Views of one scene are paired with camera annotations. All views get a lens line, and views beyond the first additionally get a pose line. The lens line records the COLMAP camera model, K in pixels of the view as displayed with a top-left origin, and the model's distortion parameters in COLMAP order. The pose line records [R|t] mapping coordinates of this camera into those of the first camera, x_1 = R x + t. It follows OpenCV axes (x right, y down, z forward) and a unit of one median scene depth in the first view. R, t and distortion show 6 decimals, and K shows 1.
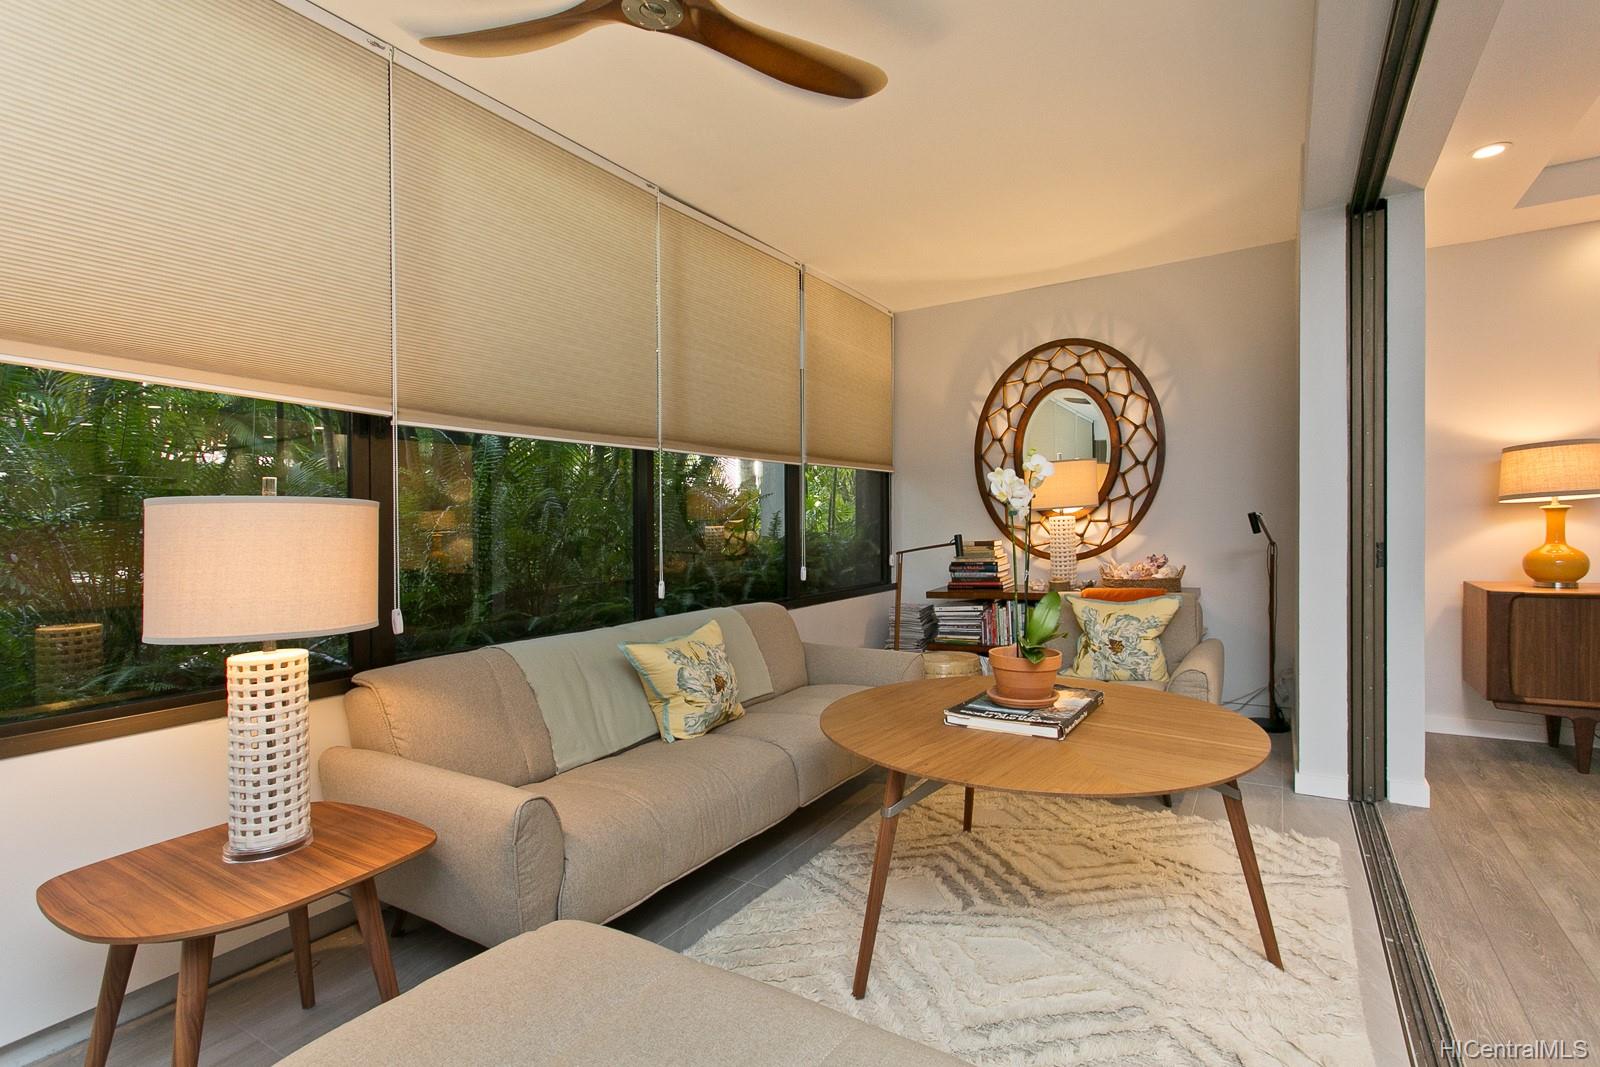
lens RADIAL K [[765.4, 0, 808.2], [0, 765.4, 525.4], [0, 0, 1]] dist [-0.000681, 0.002923]
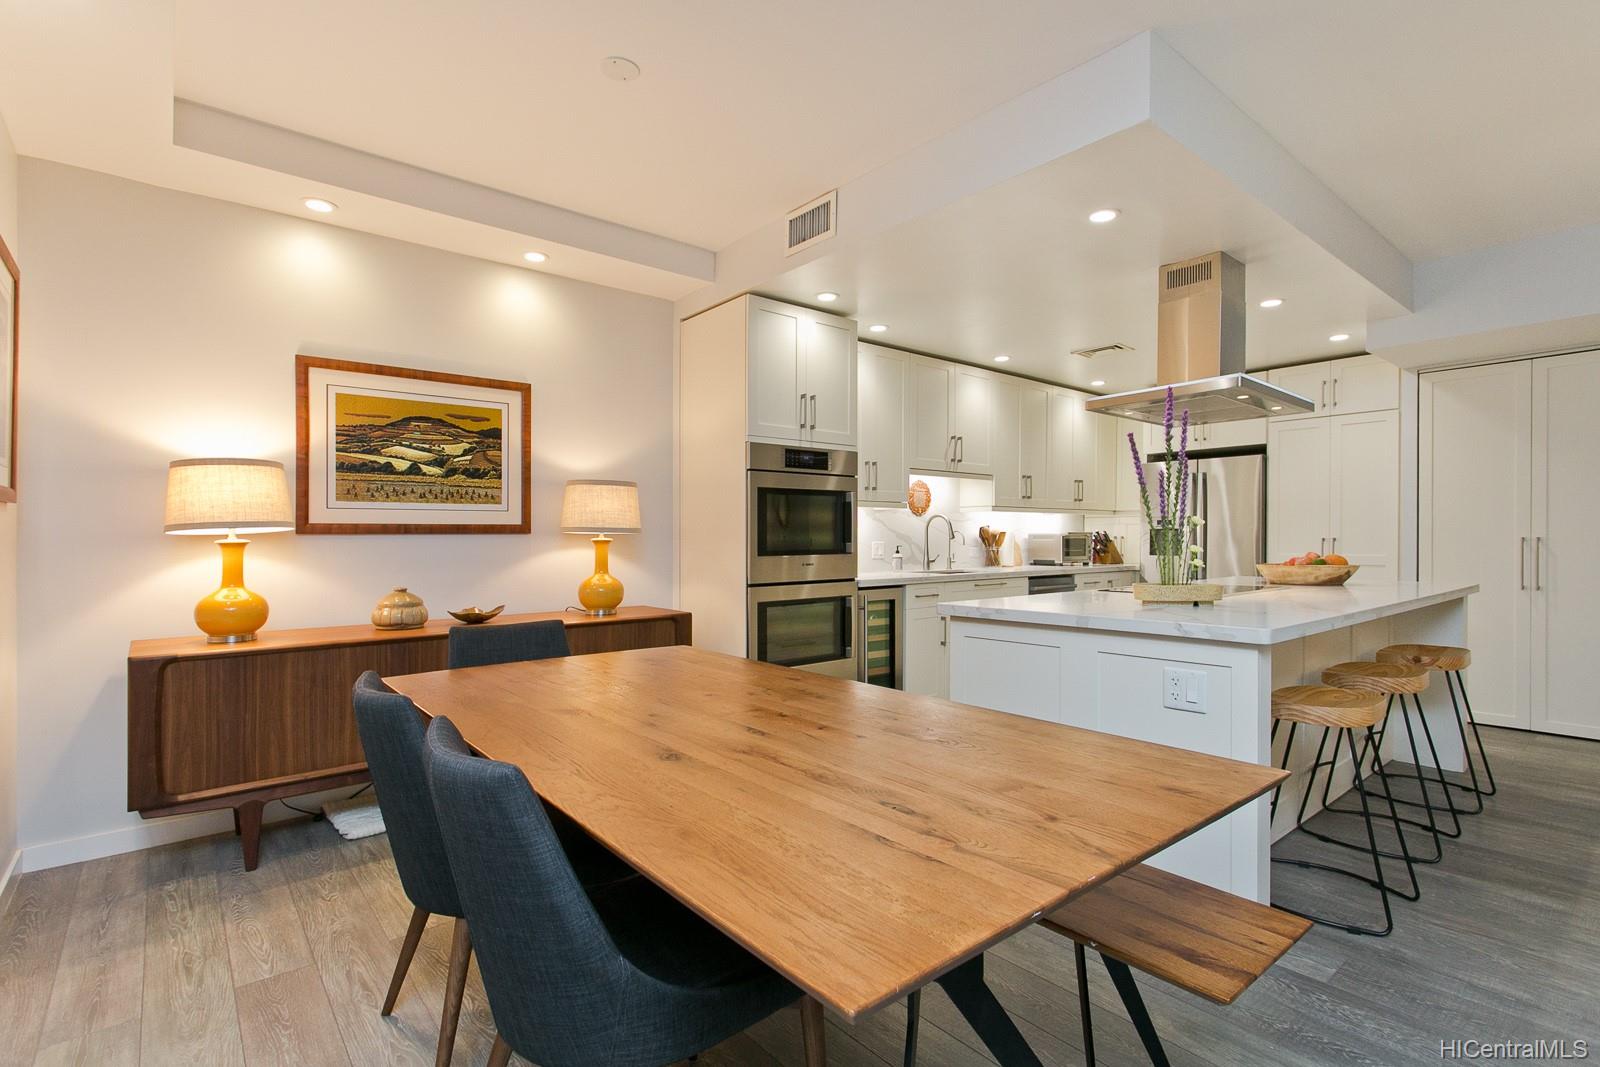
lens RADIAL K [[765.4, 0, 800.9], [0, 765.4, 532.5], [0, 0, 1]] dist [-0.000681, 0.002923]
pose [[0.309402, 0.028542, 0.950503, 0.399169], [-0.002720, 0.999572, -0.029130, -0.012067], [-0.950927, 0.006428, 0.309347, 0.186080]]
